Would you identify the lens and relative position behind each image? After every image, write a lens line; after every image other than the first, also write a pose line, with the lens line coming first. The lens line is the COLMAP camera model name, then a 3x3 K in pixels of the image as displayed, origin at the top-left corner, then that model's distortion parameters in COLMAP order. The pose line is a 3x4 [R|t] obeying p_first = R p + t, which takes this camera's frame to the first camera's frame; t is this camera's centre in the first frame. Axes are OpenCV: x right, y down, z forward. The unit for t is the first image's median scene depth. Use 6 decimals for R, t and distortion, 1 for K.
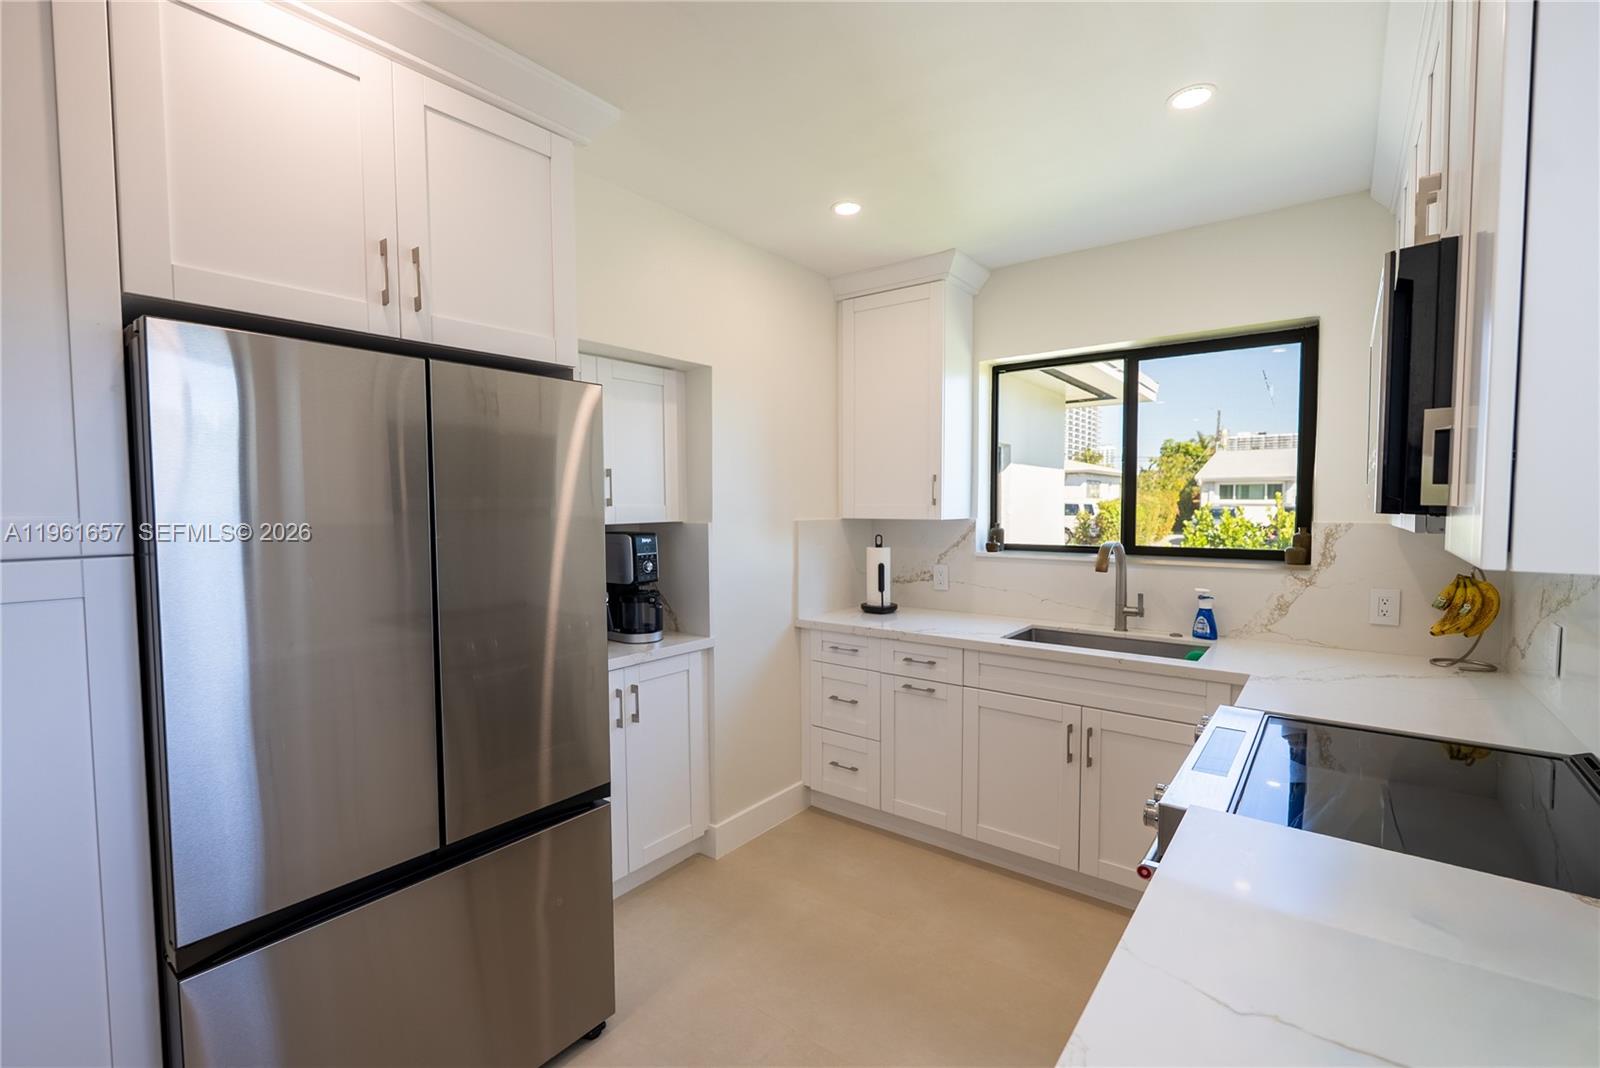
lens RADIAL K [[704.6, 0, 795.9], [0, 704.6, 539.7], [0, 0, 1]] dist [-0.006631, 0.001602]
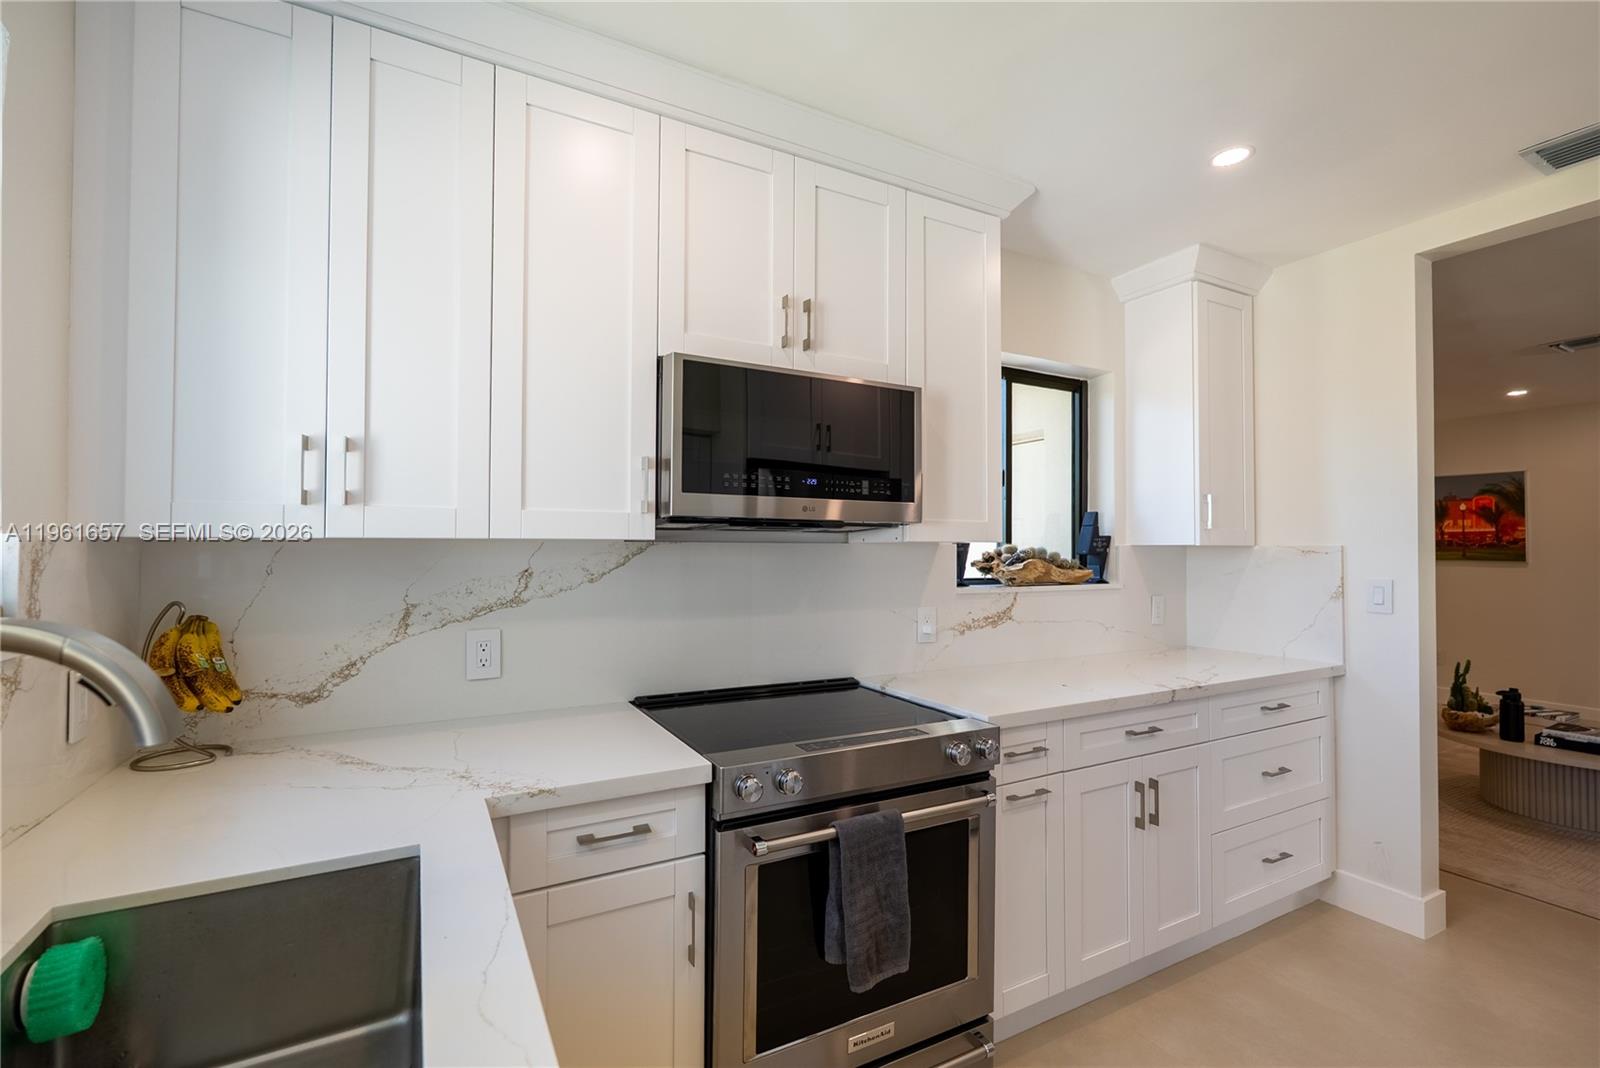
lens RADIAL K [[704.6, 0, 797.0], [0, 704.6, 538.3], [0, 0, 1]] dist [-0.006631, 0.001602]
pose [[-0.917787, 0.007798, 0.396997, 0.140626], [0.021342, 0.999331, 0.029709, -0.021529], [-0.396500, 0.035739, -0.917339, 1.047871]]
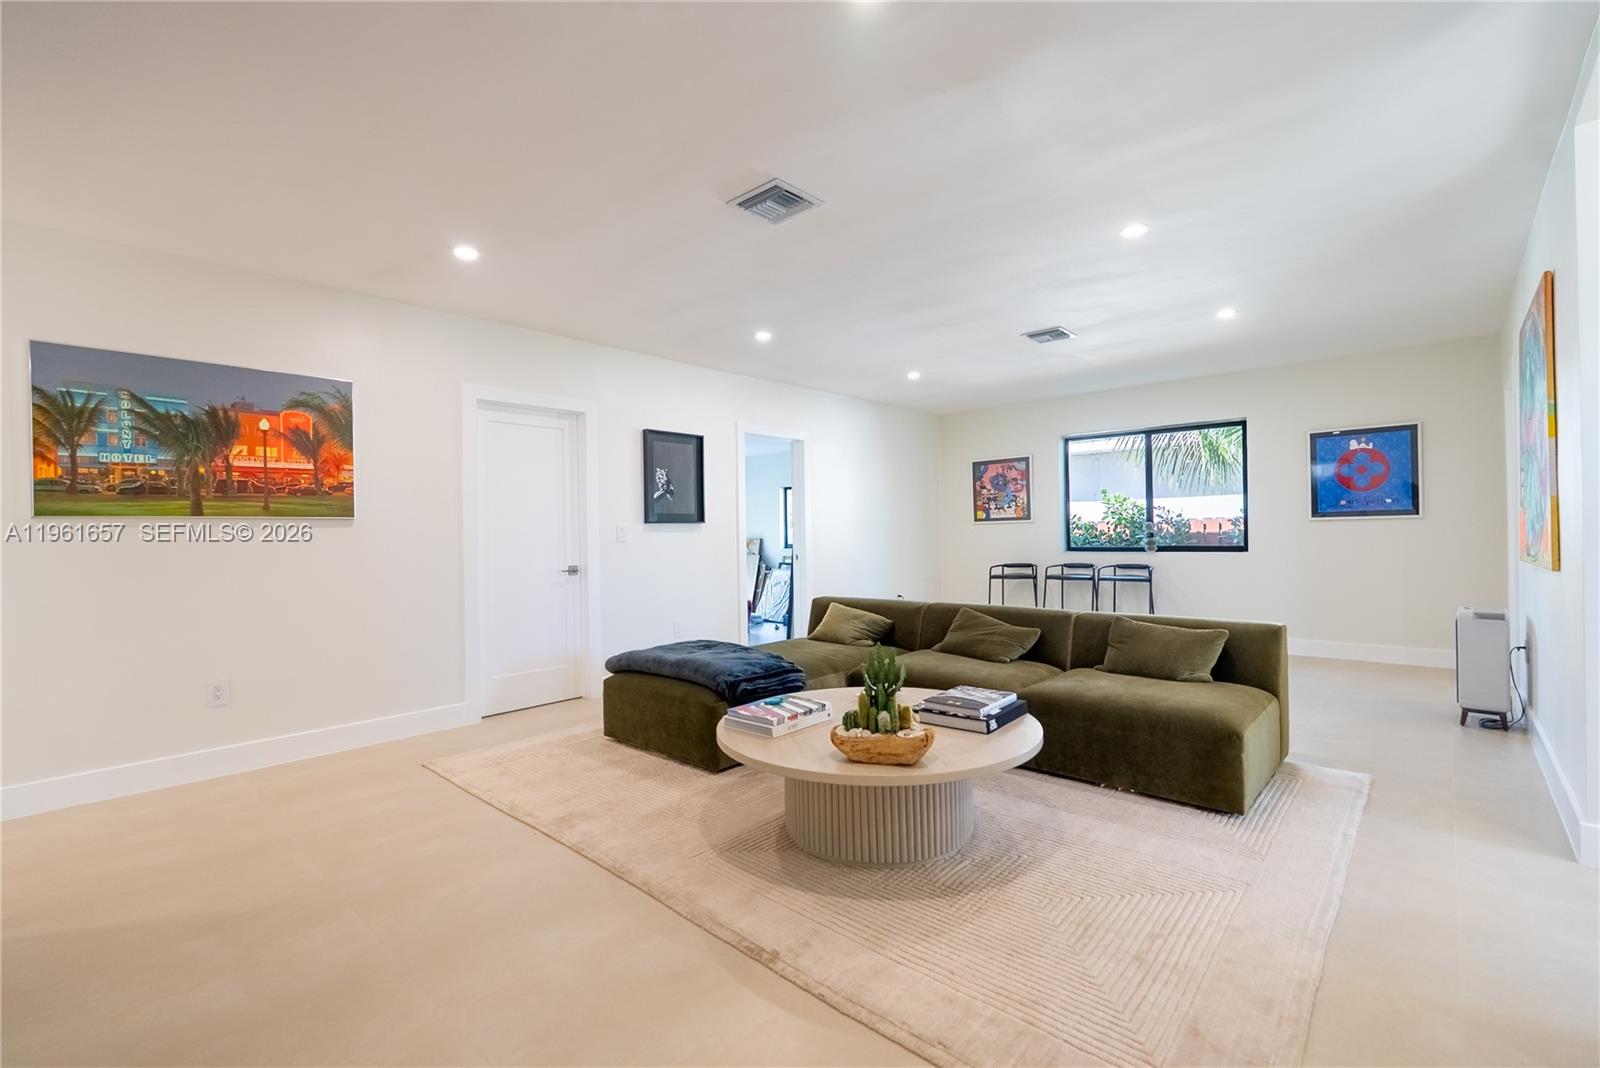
lens RADIAL K [[704.6, 0, 806.6], [0, 704.6, 530.8], [0, 0, 1]] dist [-0.006631, 0.001602]
pose [[-0.062069, 0.002054, -0.998070, 0.314745], [-0.032349, 0.999468, 0.004069, 0.141782], [0.997547, 0.032539, -0.061970, -0.667554]]
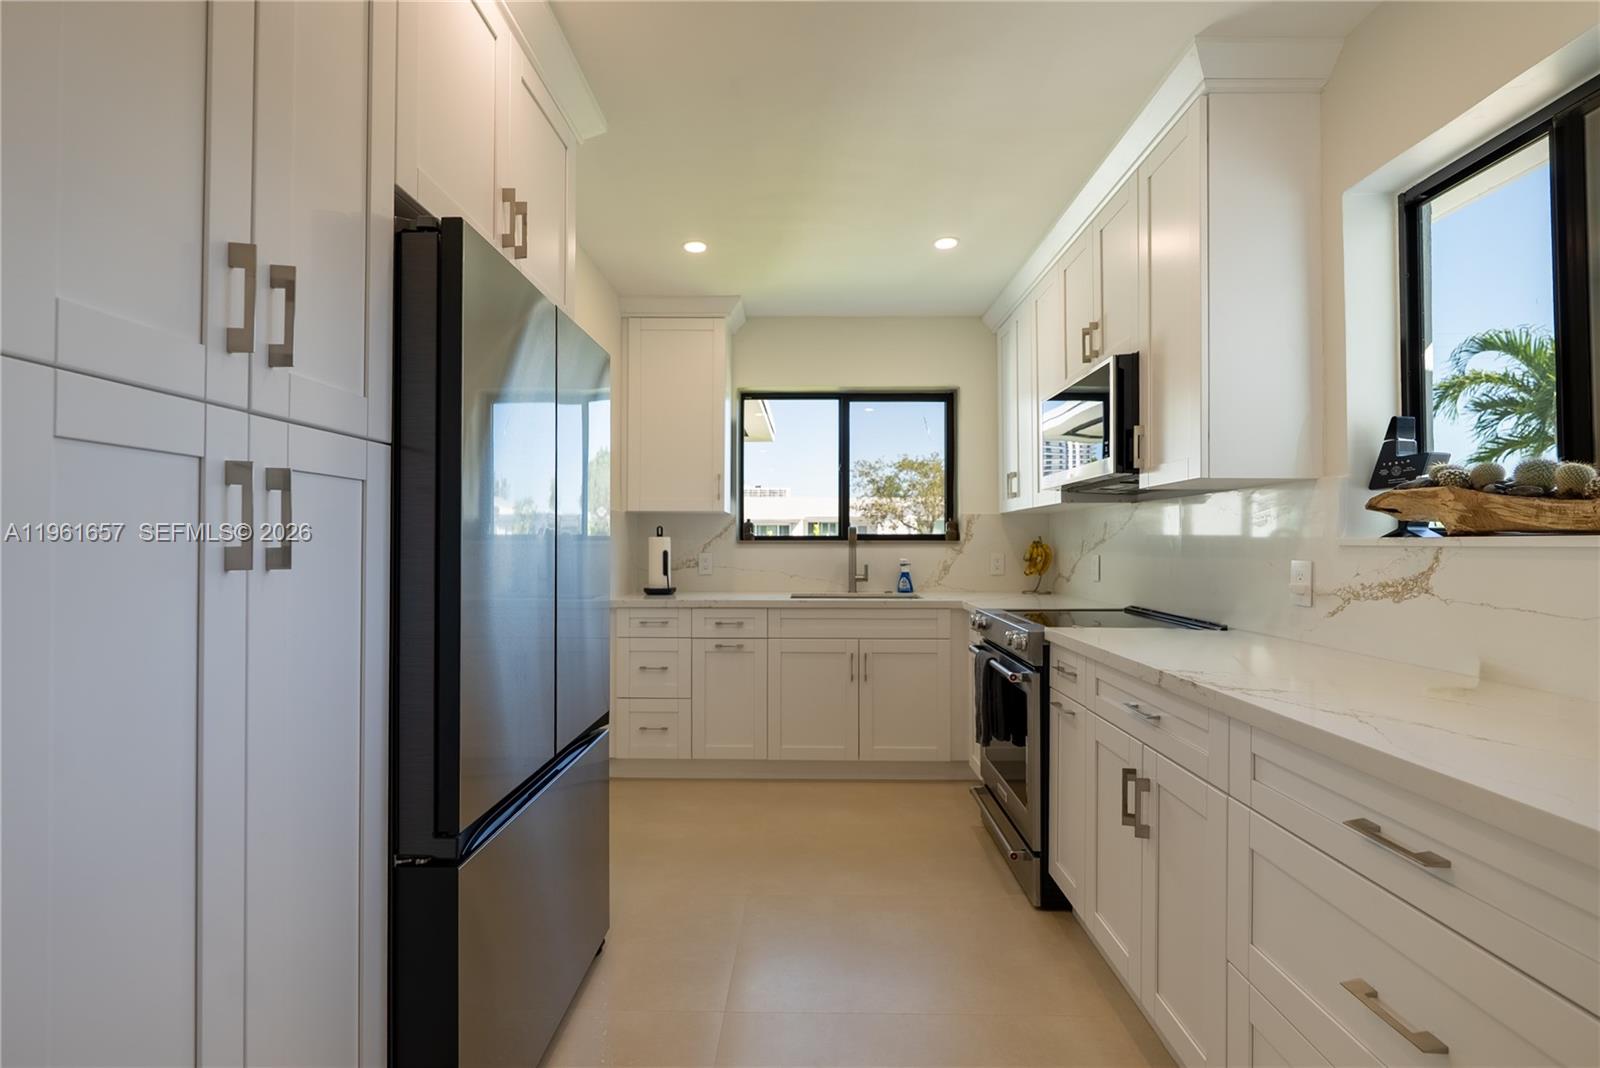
lens RADIAL K [[704.6, 0, 799.5], [0, 704.6, 538.4], [0, 0, 1]] dist [-0.006631, 0.001602]
pose [[0.799029, 0.010340, 0.601203, -0.456806], [0.025747, 0.998347, -0.051390, 0.091565], [-0.600740, 0.056542, 0.797442, -0.048276]]
